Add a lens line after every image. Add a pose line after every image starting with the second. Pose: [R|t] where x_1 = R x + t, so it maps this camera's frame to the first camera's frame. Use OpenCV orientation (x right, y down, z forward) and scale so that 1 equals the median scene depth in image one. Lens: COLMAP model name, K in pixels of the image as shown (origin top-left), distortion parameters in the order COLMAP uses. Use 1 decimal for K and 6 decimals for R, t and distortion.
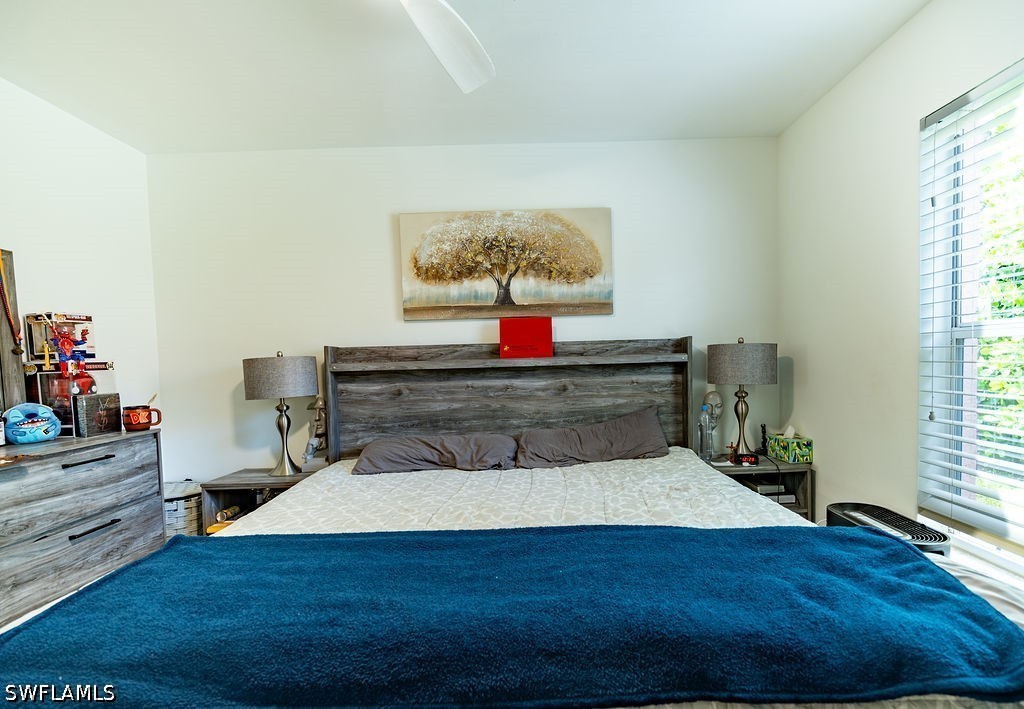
lens RADIAL K [[525.4, 0, 514.0], [0, 525.4, 377.7], [0, 0, 1]] dist [-0.001662, 0.000114]
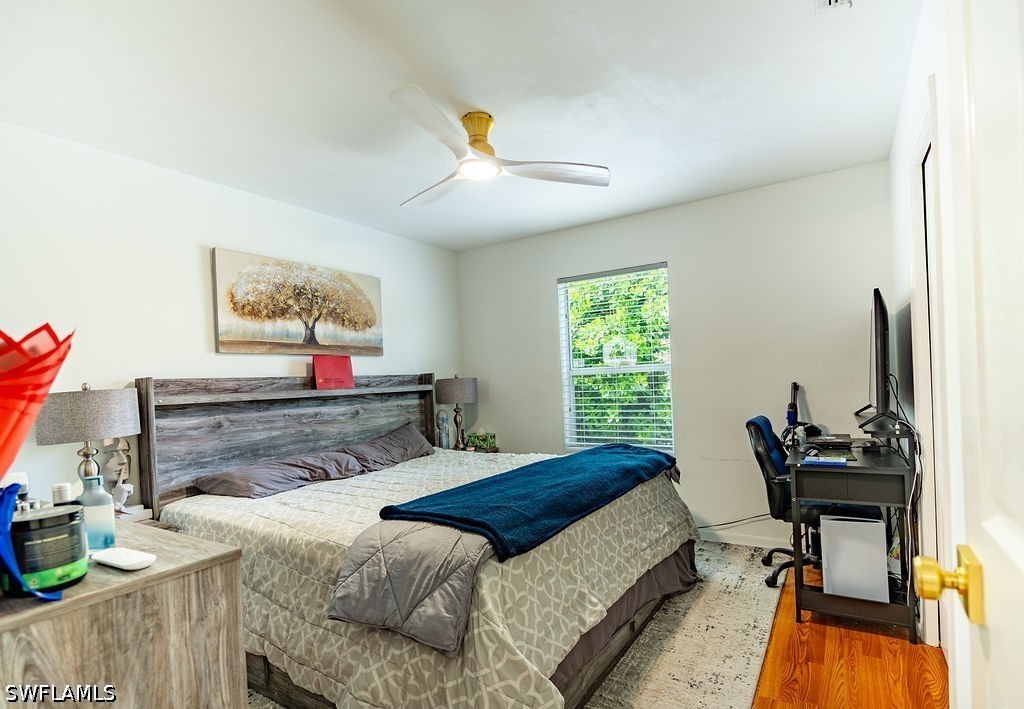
lens RADIAL K [[525.4, 0, 514.0], [0, 525.4, 377.7], [0, 0, 1]] dist [-0.001662, 0.000114]
pose [[0.544004, 0.009432, 0.839029, -0.755067], [0.058084, 0.997115, -0.048869, 0.020174], [-0.837070, 0.075319, 0.541887, -0.009138]]
